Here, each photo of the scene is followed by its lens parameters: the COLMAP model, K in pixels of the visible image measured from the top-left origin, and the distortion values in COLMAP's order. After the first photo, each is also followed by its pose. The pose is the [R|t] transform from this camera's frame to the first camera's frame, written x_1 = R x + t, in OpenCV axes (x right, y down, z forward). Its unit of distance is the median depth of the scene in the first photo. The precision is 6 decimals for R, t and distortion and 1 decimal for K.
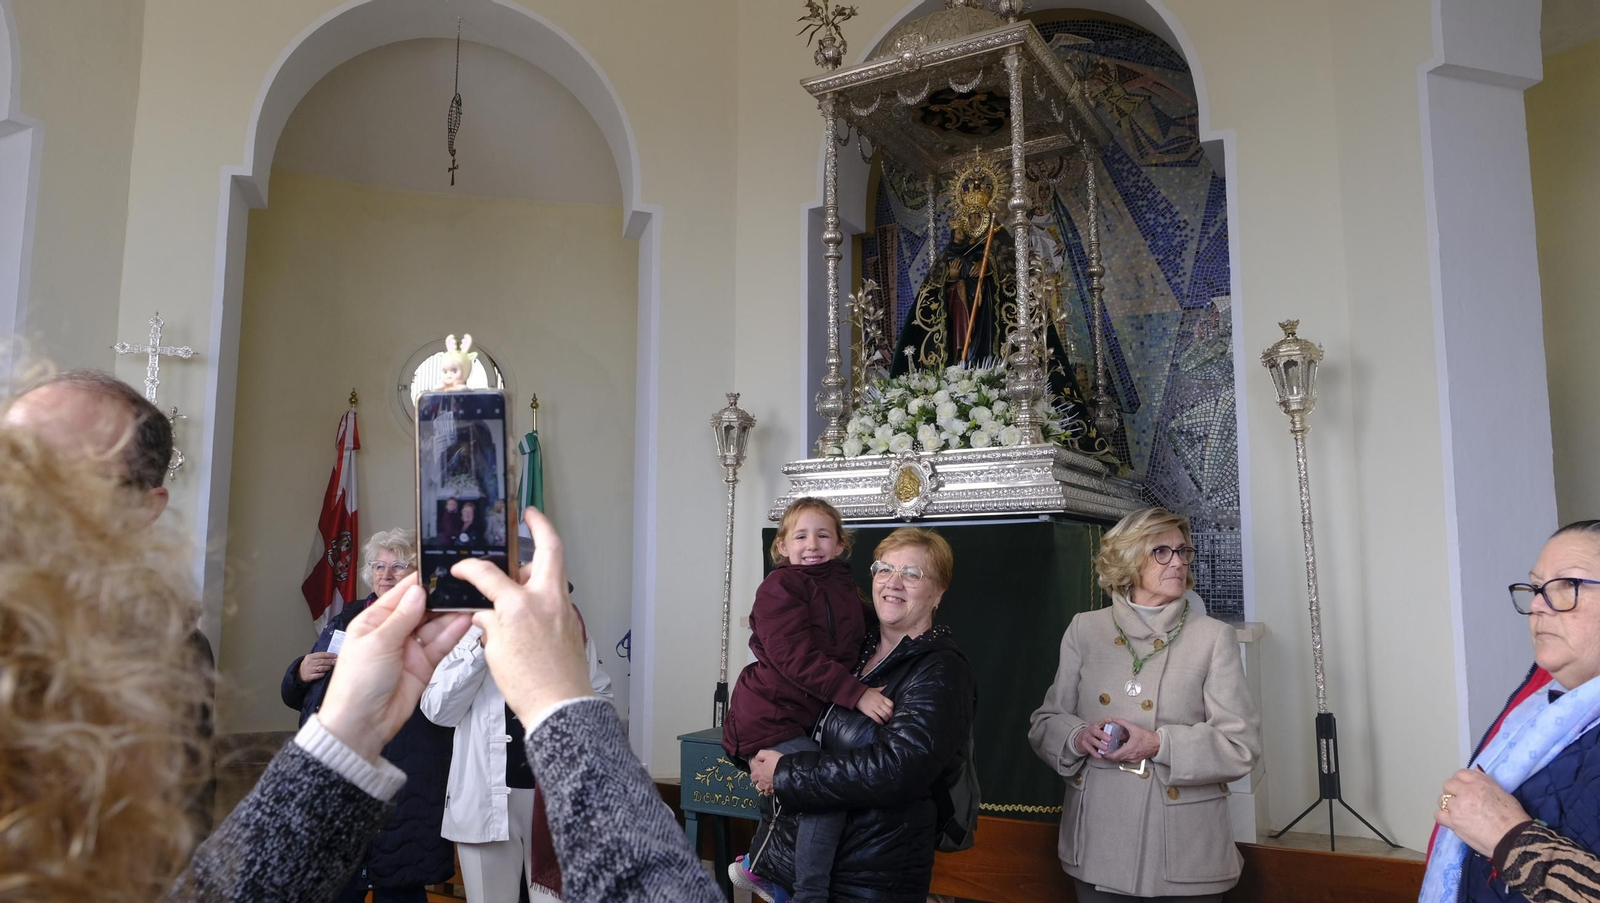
lens RADIAL K [[1086.7, 0, 813.8], [0, 1086.7, 450.0], [0, 0, 1]] dist [-0.024102, 0.013212]
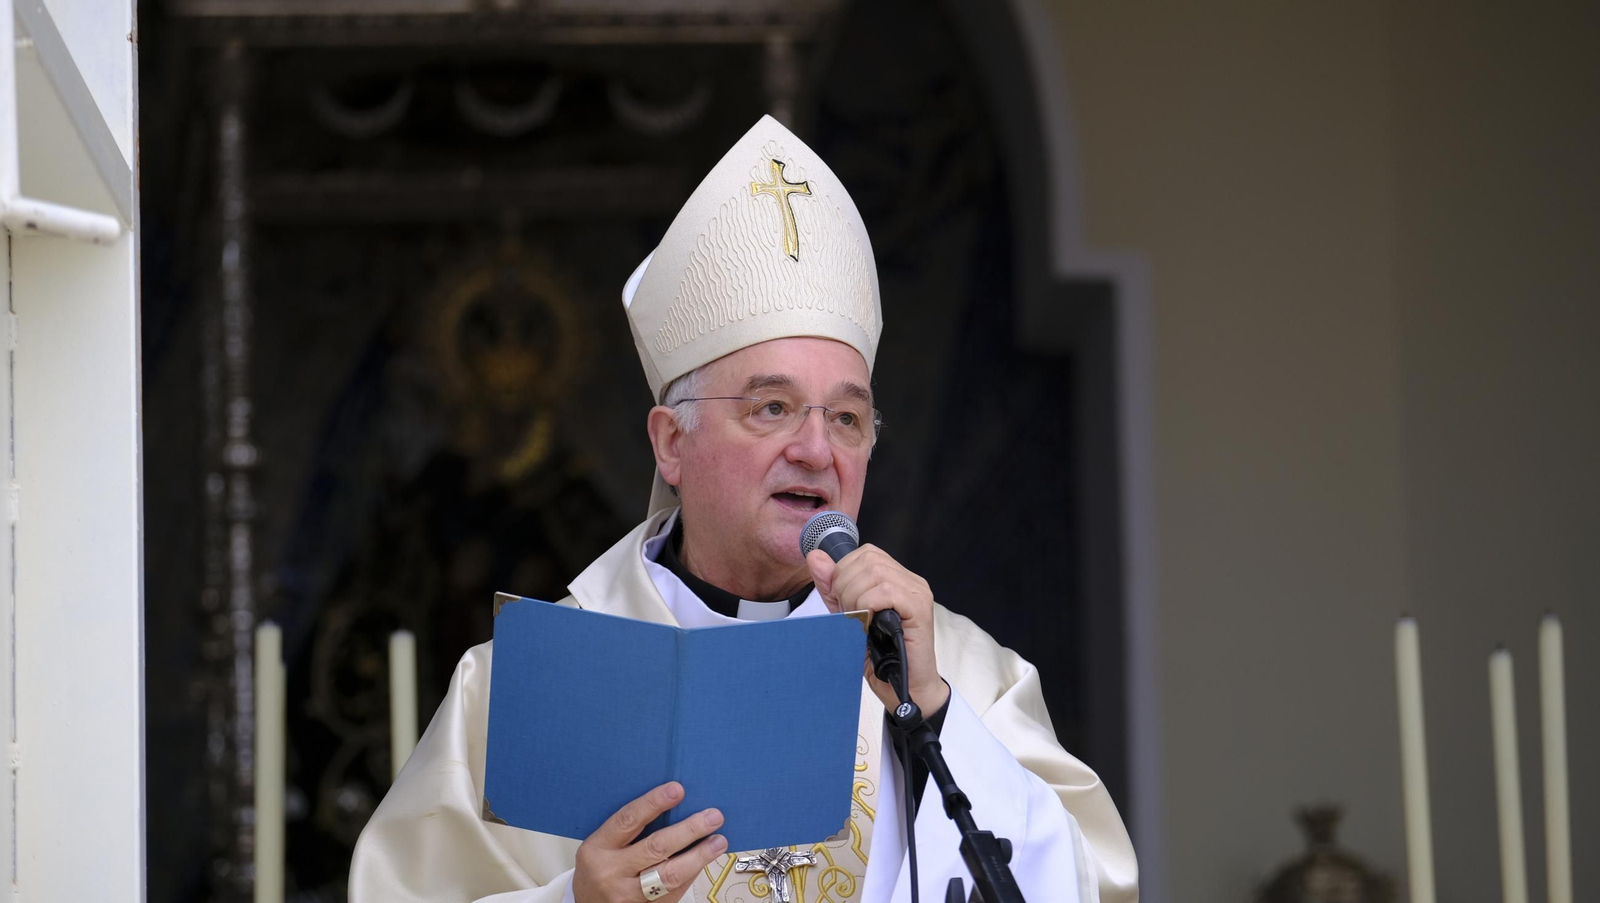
lens RADIAL K [[9767.2, 0, 800.7], [0, 9767.2, 450.9], [0, 0, 1]] dist [-0.594517, 0.000000]
pose [[0.819015, 0.096998, 0.565514, -1.576059], [-0.038730, 0.992705, -0.114180, 0.148105], [-0.572464, 0.071613, 0.816797, -1.625970]]
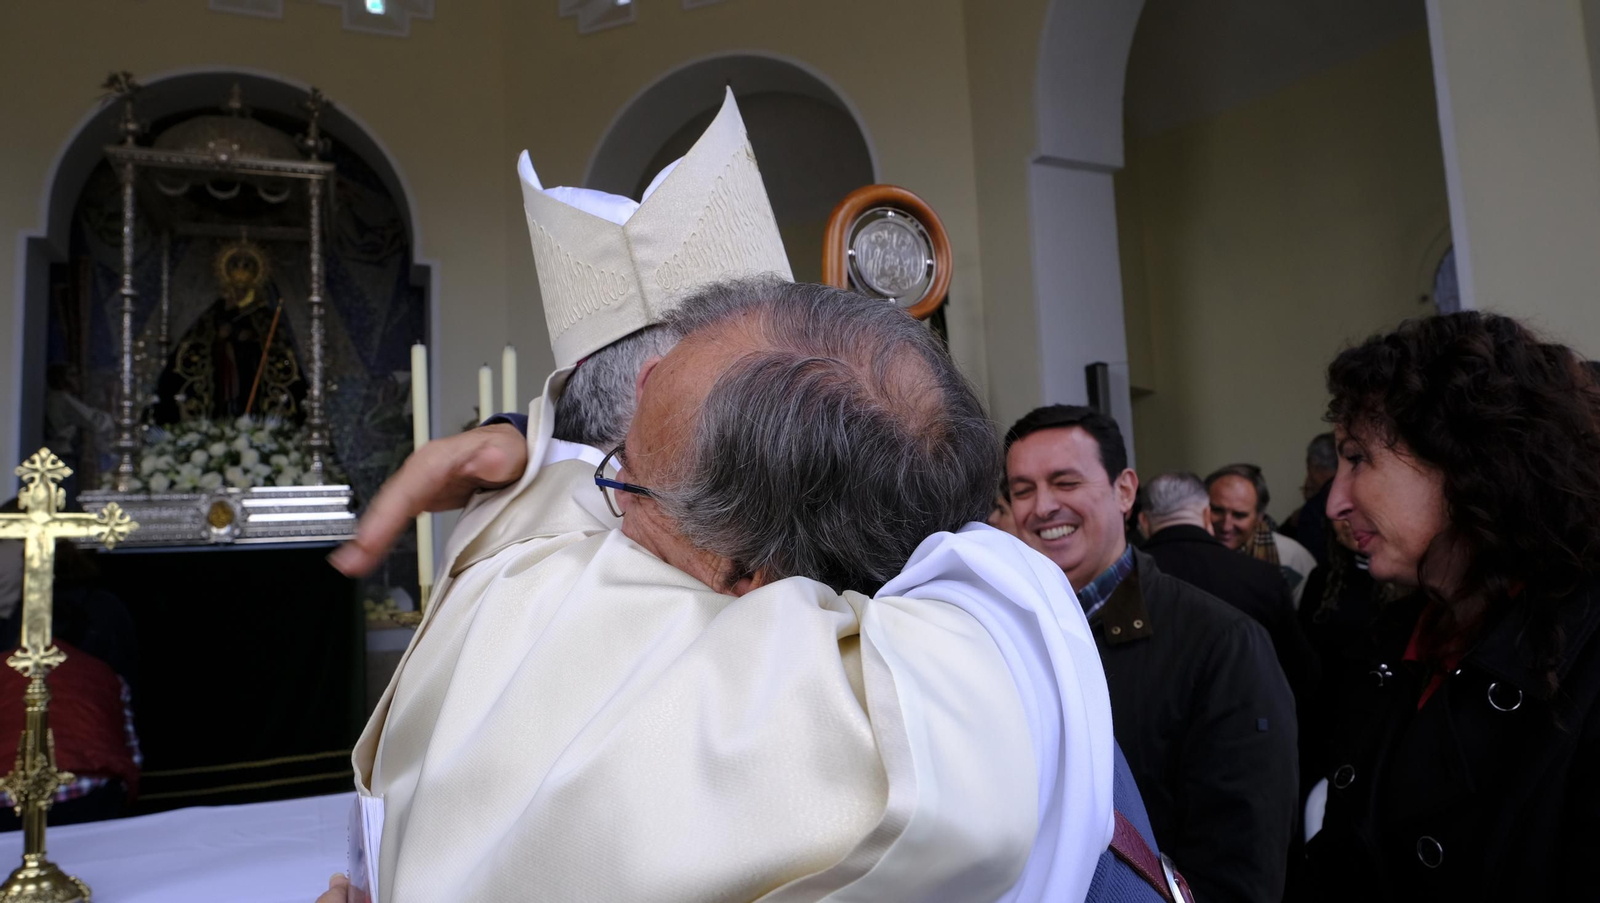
lens RADIAL K [[1086.7, 0, 804.3], [0, 1086.7, 454.5], [0, 0, 1]] dist [-0.024102, 0.013212]
pose [[0.613139, 0.051873, 0.788270, -0.419822], [-0.046235, 0.998488, -0.029744, -0.027365], [-0.788621, -0.018208, 0.614610, -0.240142]]
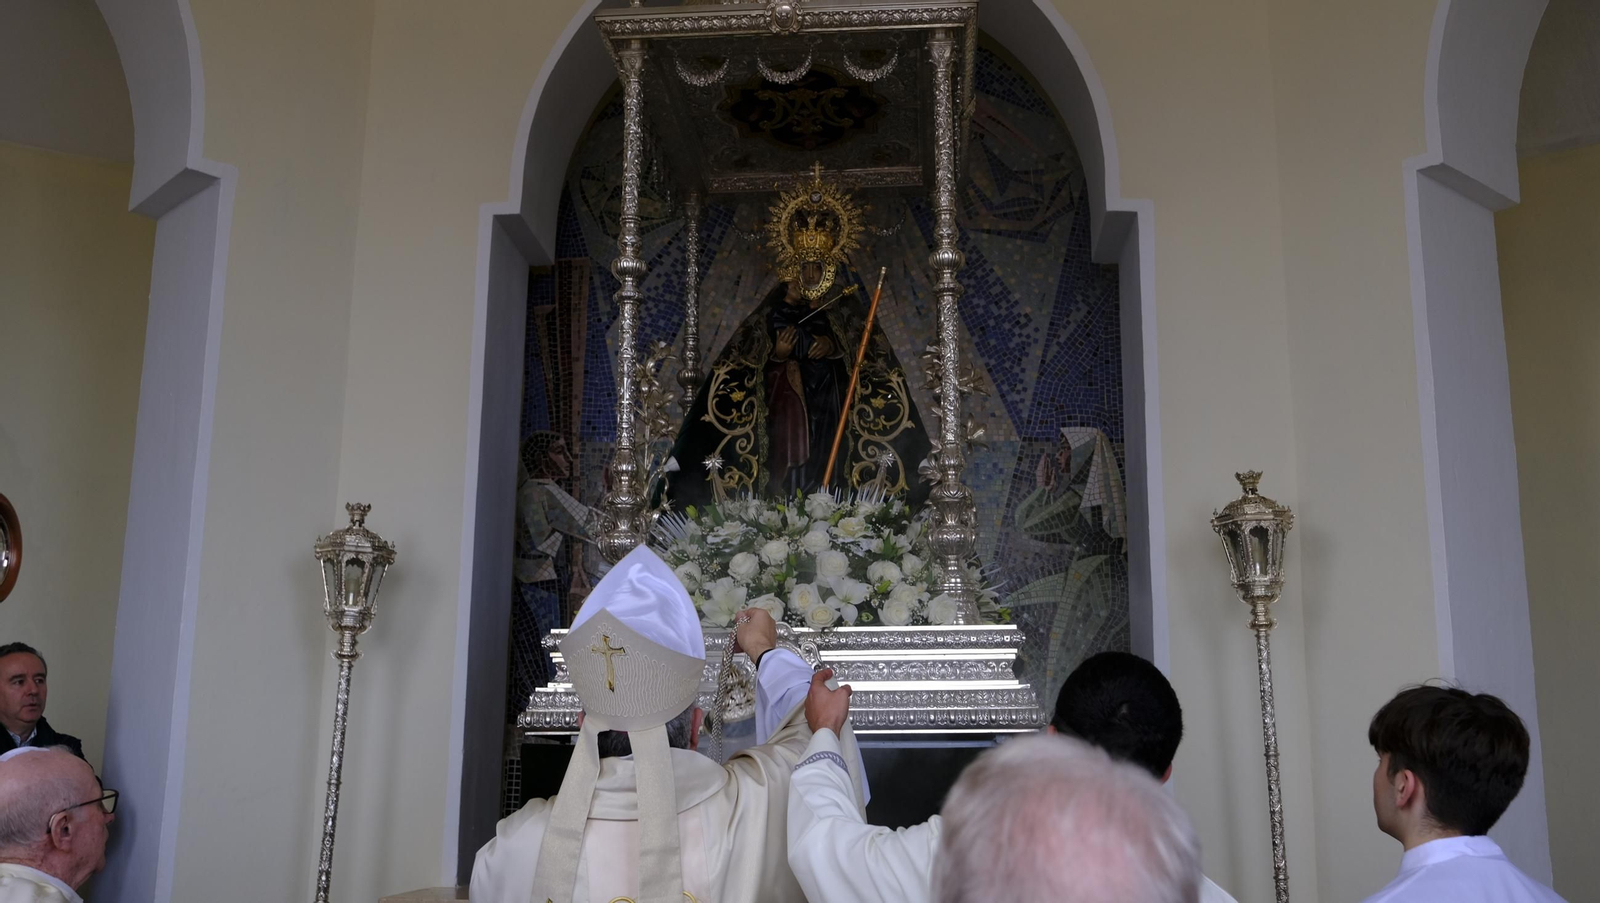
lens RADIAL K [[1626.5, 0, 803.7], [0, 1626.5, 455.1], [0, 0, 1]] dist [-0.016434, 0.000000]
pose [[0.905059, 0.098016, 0.413836, -0.260864], [-0.055590, 0.991996, -0.113376, 0.008509], [-0.421636, 0.079607, 0.903264, 0.132795]]
